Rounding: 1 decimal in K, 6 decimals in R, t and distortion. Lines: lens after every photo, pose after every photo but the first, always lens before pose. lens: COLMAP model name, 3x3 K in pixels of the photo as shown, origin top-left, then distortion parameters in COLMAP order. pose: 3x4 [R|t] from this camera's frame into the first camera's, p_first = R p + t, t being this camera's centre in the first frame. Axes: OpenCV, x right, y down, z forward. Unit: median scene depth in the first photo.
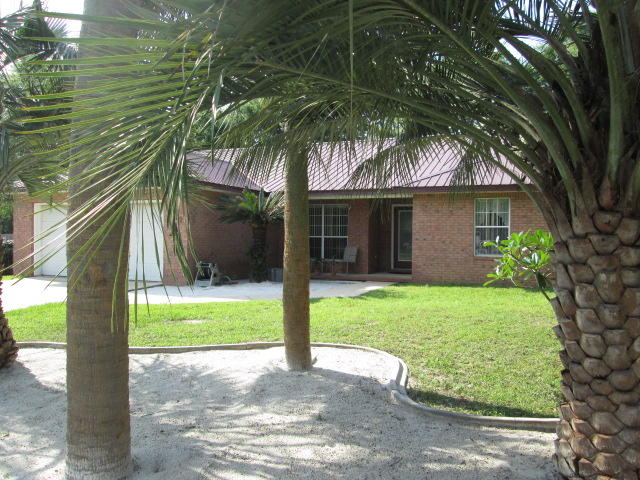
lens RADIAL K [[532.3, 0, 324.0], [0, 532.3, 239.5], [0, 0, 1]] dist [-0.049986, 0.025893]
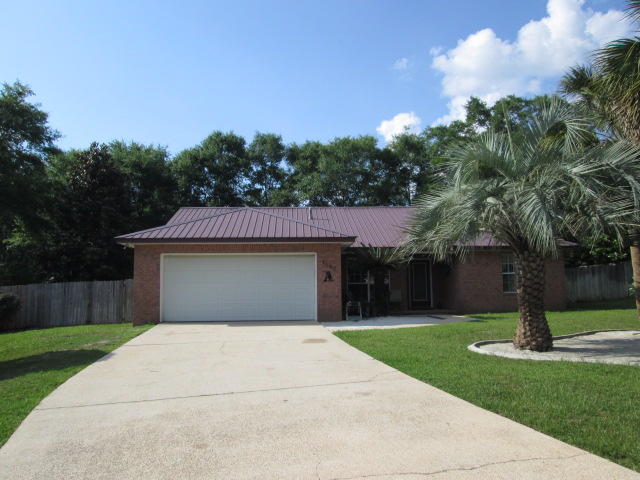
lens RADIAL K [[532.3, 0, 316.2], [0, 532.3, 238.5], [0, 0, 1]] dist [-0.049986, 0.025893]
pose [[0.896479, 0.027163, 0.442253, -0.860901], [0.021037, 0.994384, -0.103719, 0.022440], [-0.442587, 0.102285, 0.890873, -0.113642]]
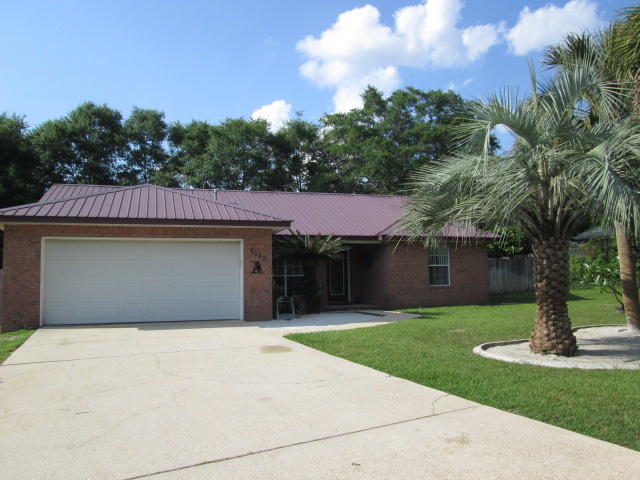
lens RADIAL K [[532.3, 0, 314.2], [0, 532.3, 237.7], [0, 0, 1]] dist [-0.049986, 0.025893]
pose [[0.757218, 0.037301, 0.652097, -0.883578], [0.025269, 0.995948, -0.086312, 0.016898], [-0.652674, 0.081835, 0.753207, 0.124165]]
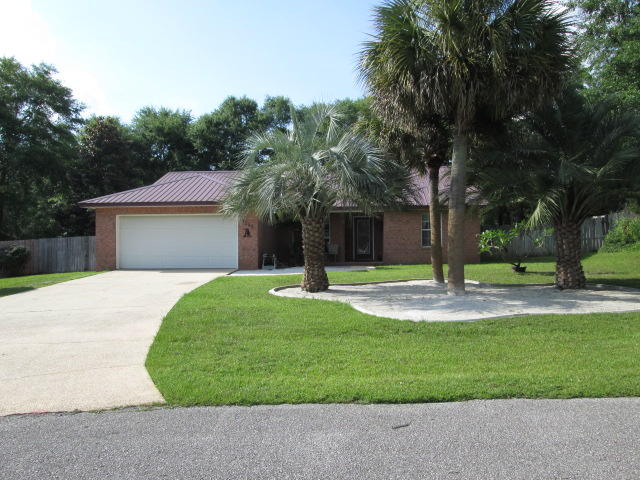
lens RADIAL K [[532.3, 0, 318.5], [0, 532.3, 243.0], [0, 0, 1]] dist [-0.049986, 0.025893]
pose [[0.947129, -0.012712, 0.320600, -0.572903], [0.016055, 0.999841, -0.007787, 0.024993], [-0.320450, 0.012522, 0.947183, -0.497930]]
